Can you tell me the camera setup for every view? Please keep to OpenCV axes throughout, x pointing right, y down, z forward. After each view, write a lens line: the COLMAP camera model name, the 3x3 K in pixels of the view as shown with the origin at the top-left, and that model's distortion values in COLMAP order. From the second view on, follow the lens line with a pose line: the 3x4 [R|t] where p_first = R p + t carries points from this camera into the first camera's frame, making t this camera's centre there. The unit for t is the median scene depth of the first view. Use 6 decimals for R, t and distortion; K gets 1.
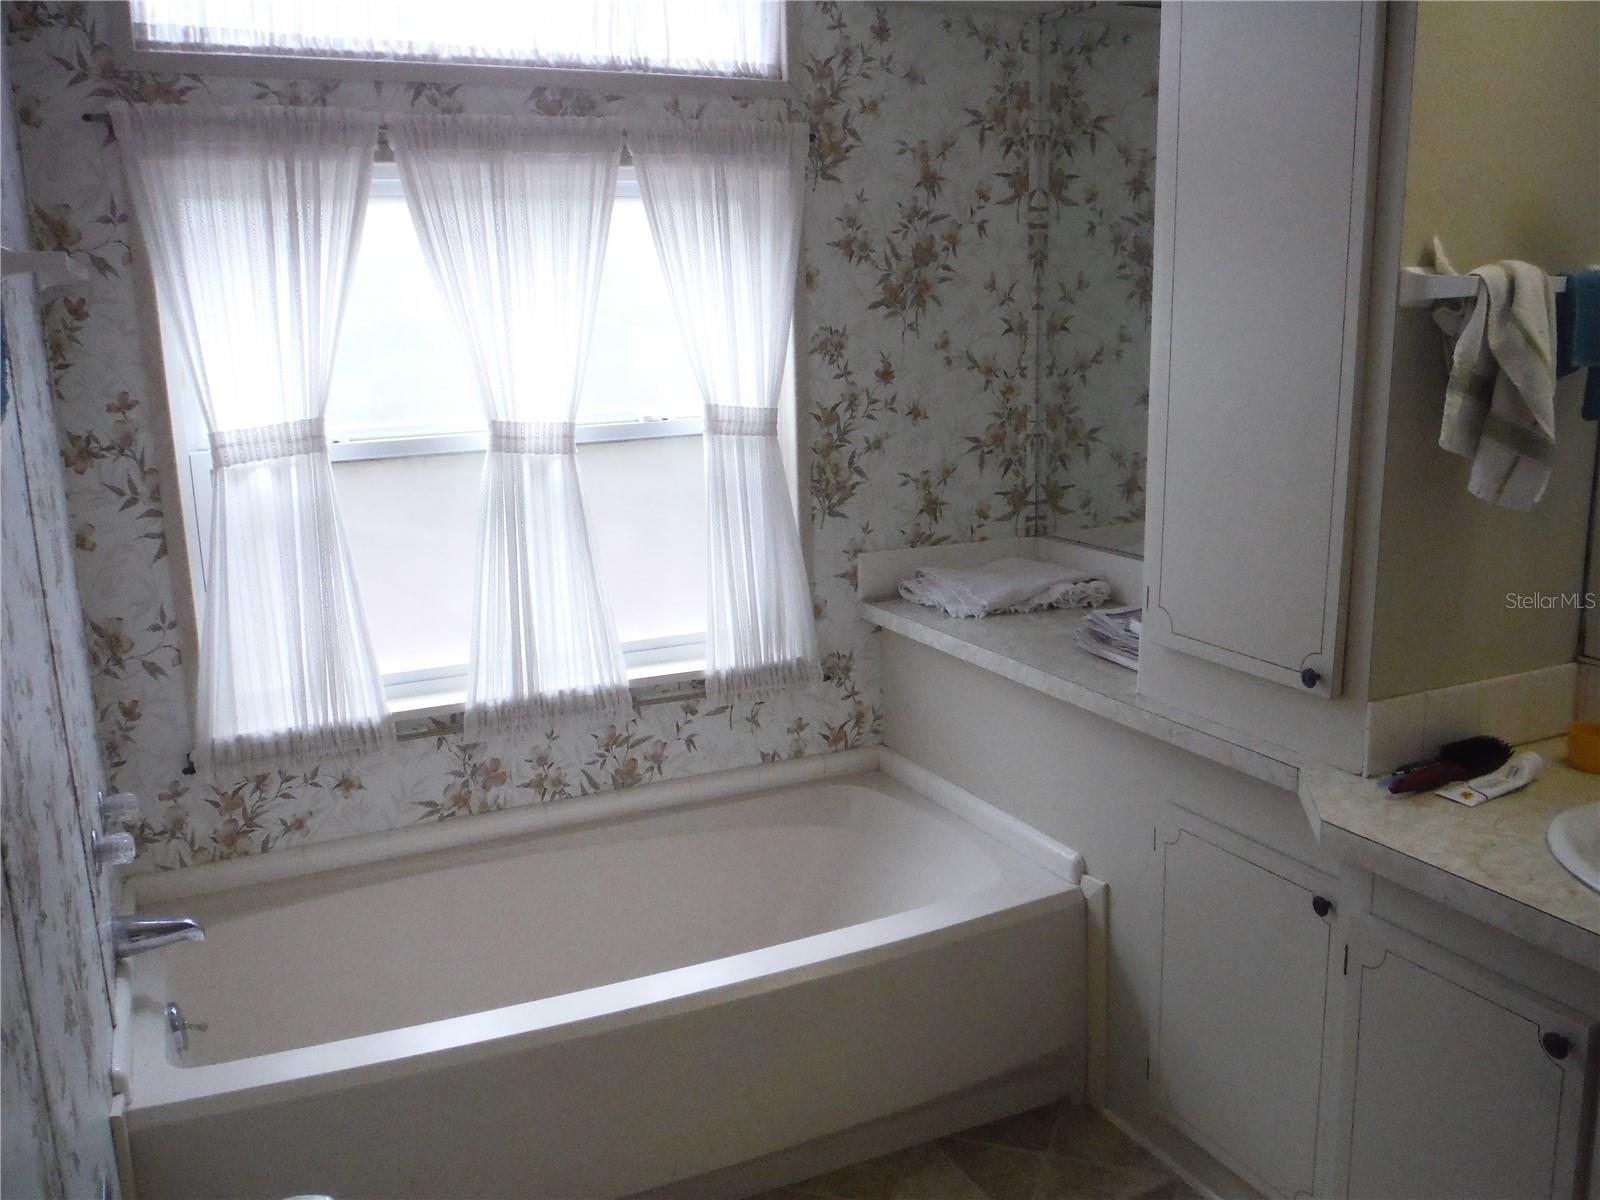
lens RADIAL K [[1355.1, 0, 794.0], [0, 1355.1, 609.9], [0, 0, 1]] dist [-0.067144, 0.052417]
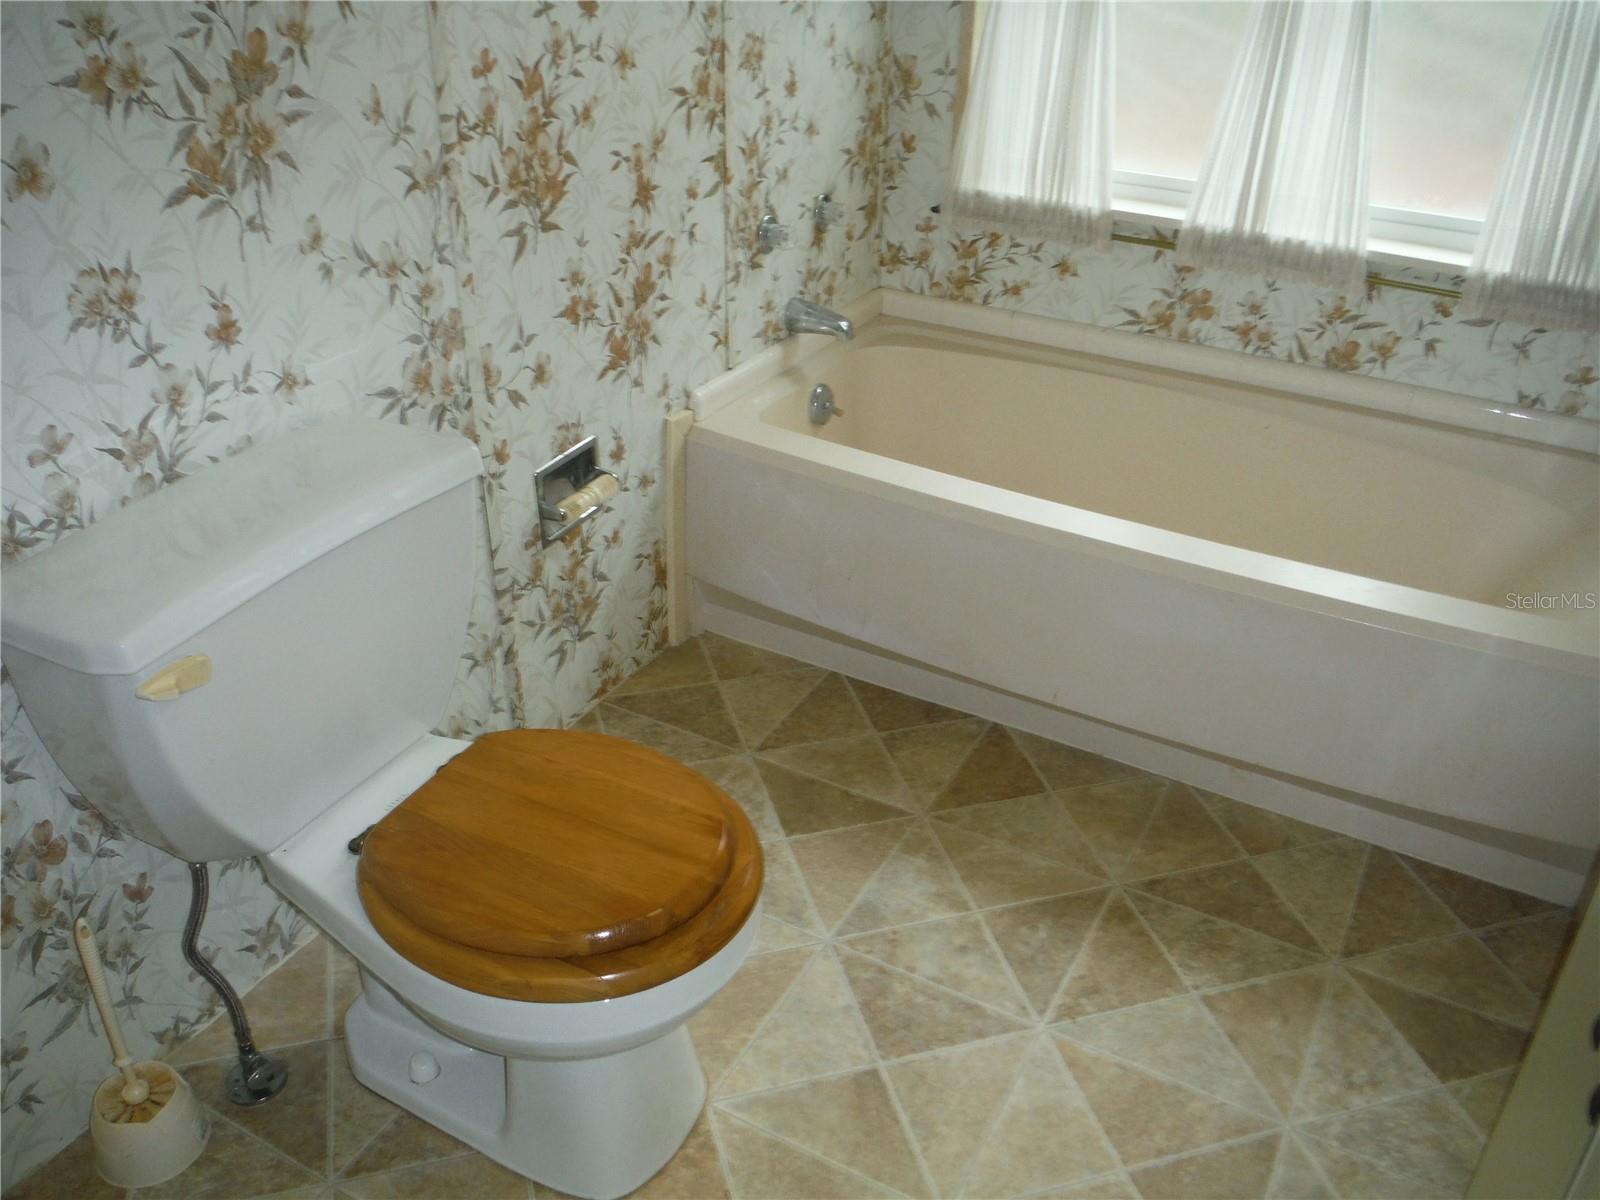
lens RADIAL K [[1355.1, 0, 794.0], [0, 1355.1, 609.9], [0, 0, 1]] dist [-0.067144, 0.052417]
pose [[0.572348, 0.452625, -0.683775, 0.369591], [-0.200831, 0.885839, 0.418277, -0.028935], [0.795037, -0.102077, 0.597910, 0.174419]]
